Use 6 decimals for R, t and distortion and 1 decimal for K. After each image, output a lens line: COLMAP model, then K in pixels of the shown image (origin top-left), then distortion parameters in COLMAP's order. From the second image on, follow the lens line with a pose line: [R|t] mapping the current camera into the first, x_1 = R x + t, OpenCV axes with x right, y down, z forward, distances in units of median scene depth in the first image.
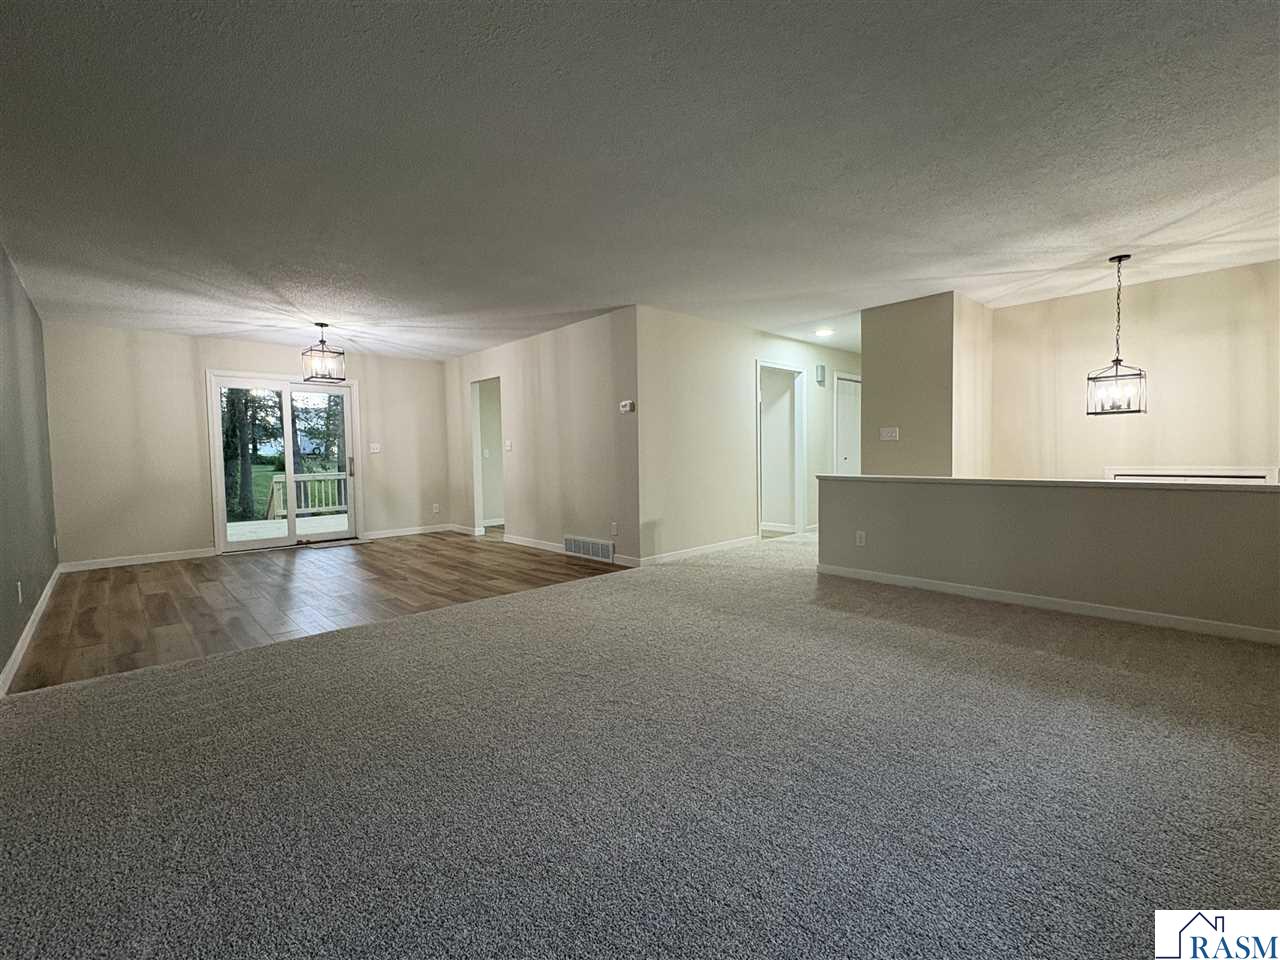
lens RADIAL K [[553.6, 0, 638.8], [0, 553.6, 478.4], [0, 0, 1]] dist [0.000478, 0.000036]
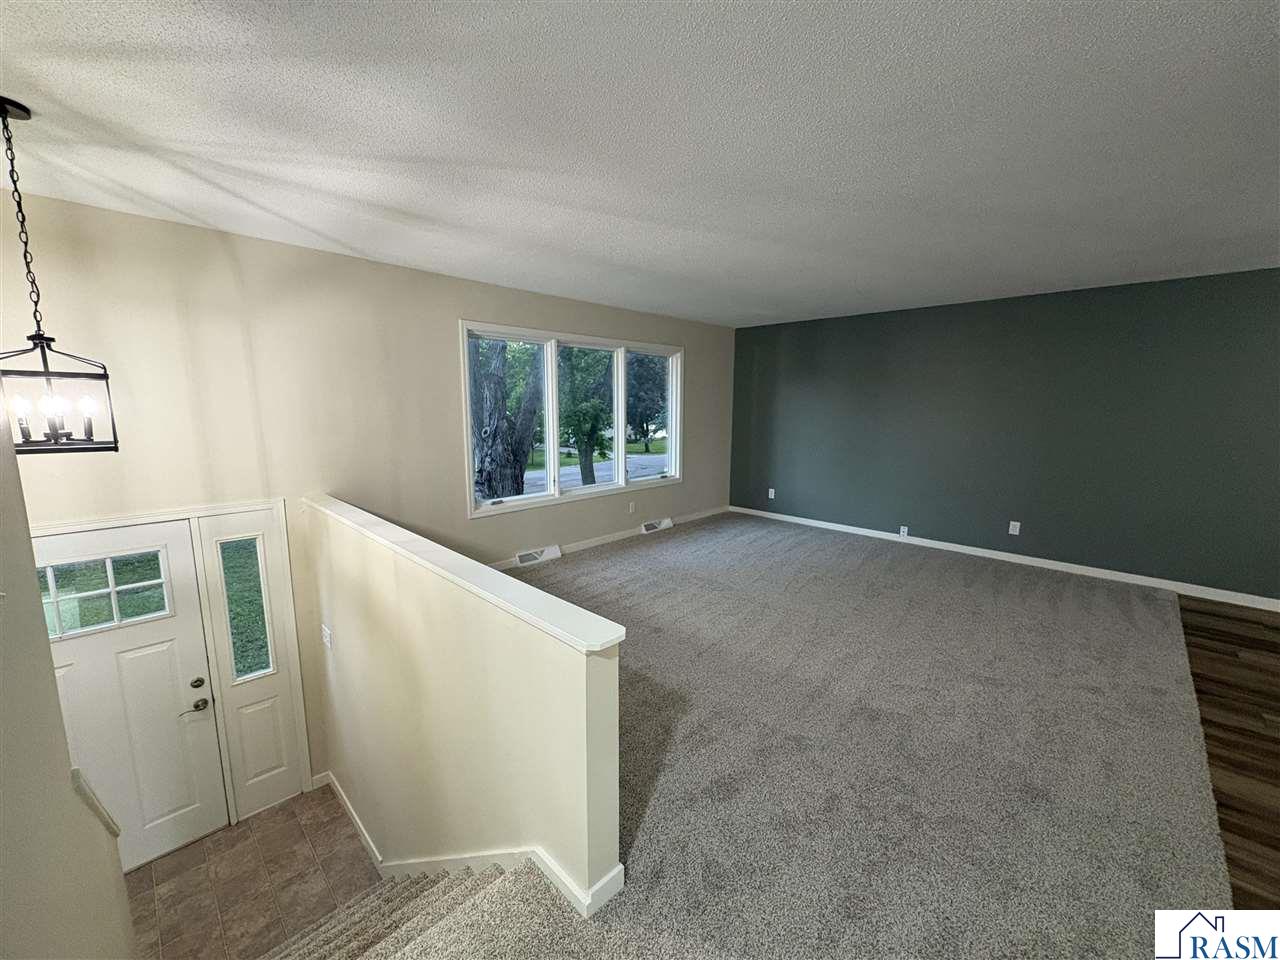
lens RADIAL K [[508.9, 0, 639.2], [0, 508.9, 481.3], [0, 0, 1]] dist [0.002358, 0.000338]
pose [[-0.999428, 0.017913, -0.028694, 0.241517], [0.012099, 0.981459, 0.191290, -0.111910], [0.031589, 0.190833, -0.981114, 0.968619]]
